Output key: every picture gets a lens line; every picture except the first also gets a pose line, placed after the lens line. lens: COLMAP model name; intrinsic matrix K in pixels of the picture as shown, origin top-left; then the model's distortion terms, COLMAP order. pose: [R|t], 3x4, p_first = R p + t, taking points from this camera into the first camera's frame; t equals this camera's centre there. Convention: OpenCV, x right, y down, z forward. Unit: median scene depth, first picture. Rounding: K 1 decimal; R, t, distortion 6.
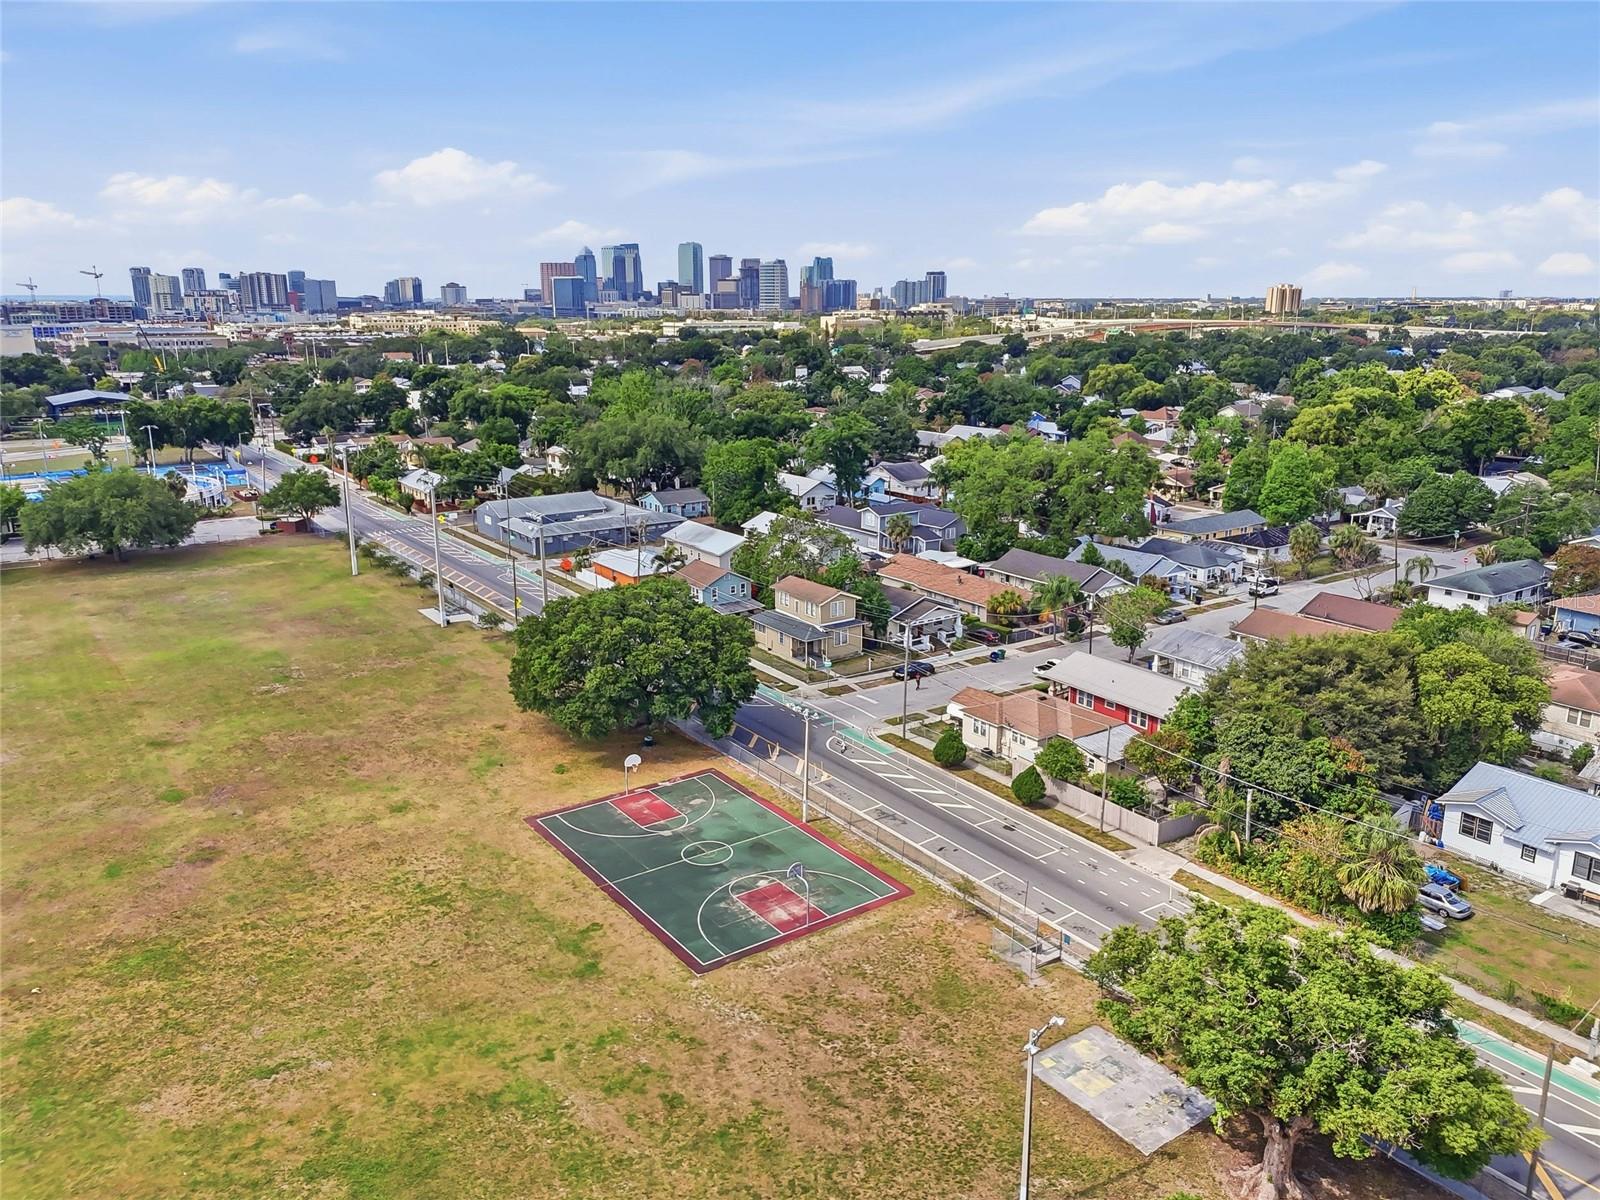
lens RADIAL K [[1173.2, 0, 800.0], [0, 1173.2, 600.0], [0, 0, 1]] dist [0.105108, -0.149026]
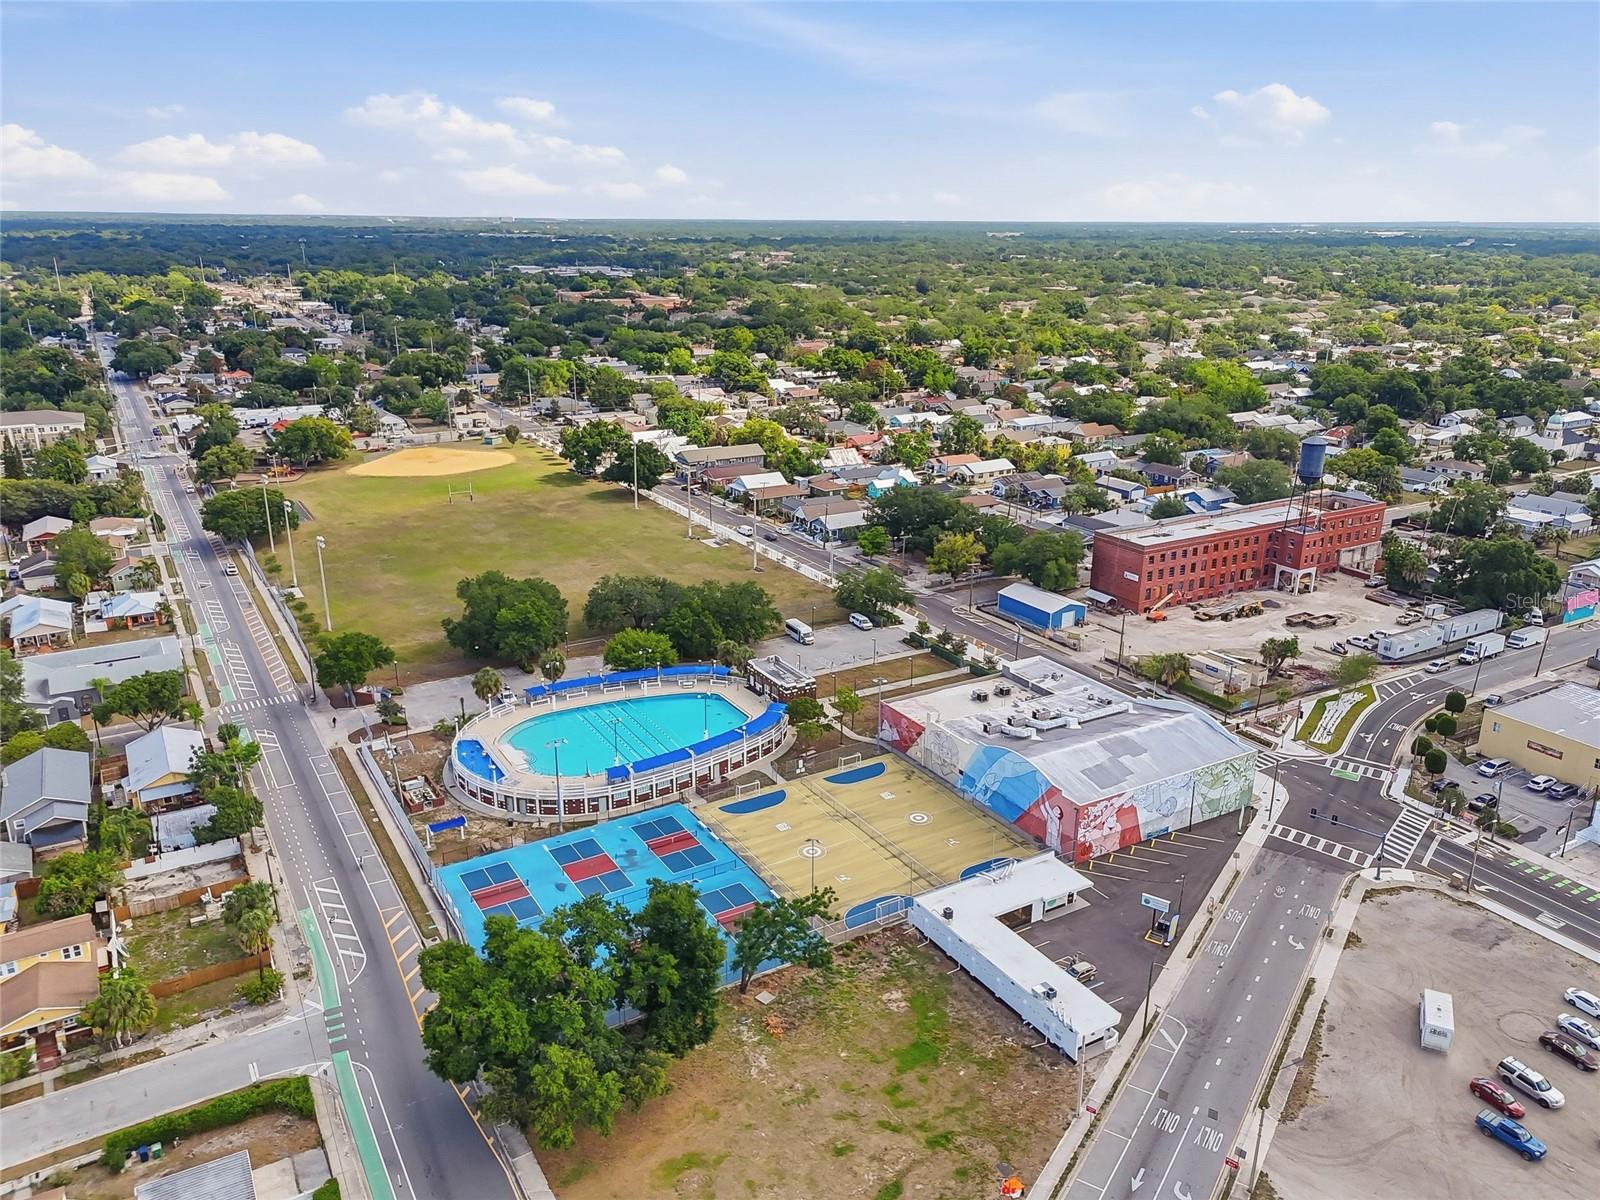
lens RADIAL K [[1173.2, 0, 800.0], [0, 1173.2, 600.0], [0, 0, 1]] dist [0.105108, -0.149026]
pose [[-0.996756, -0.032776, 0.073502, -0.095024], [0.012138, 0.841637, 0.539908, -0.072900], [-0.079558, 0.539048, -0.838509, 0.195708]]
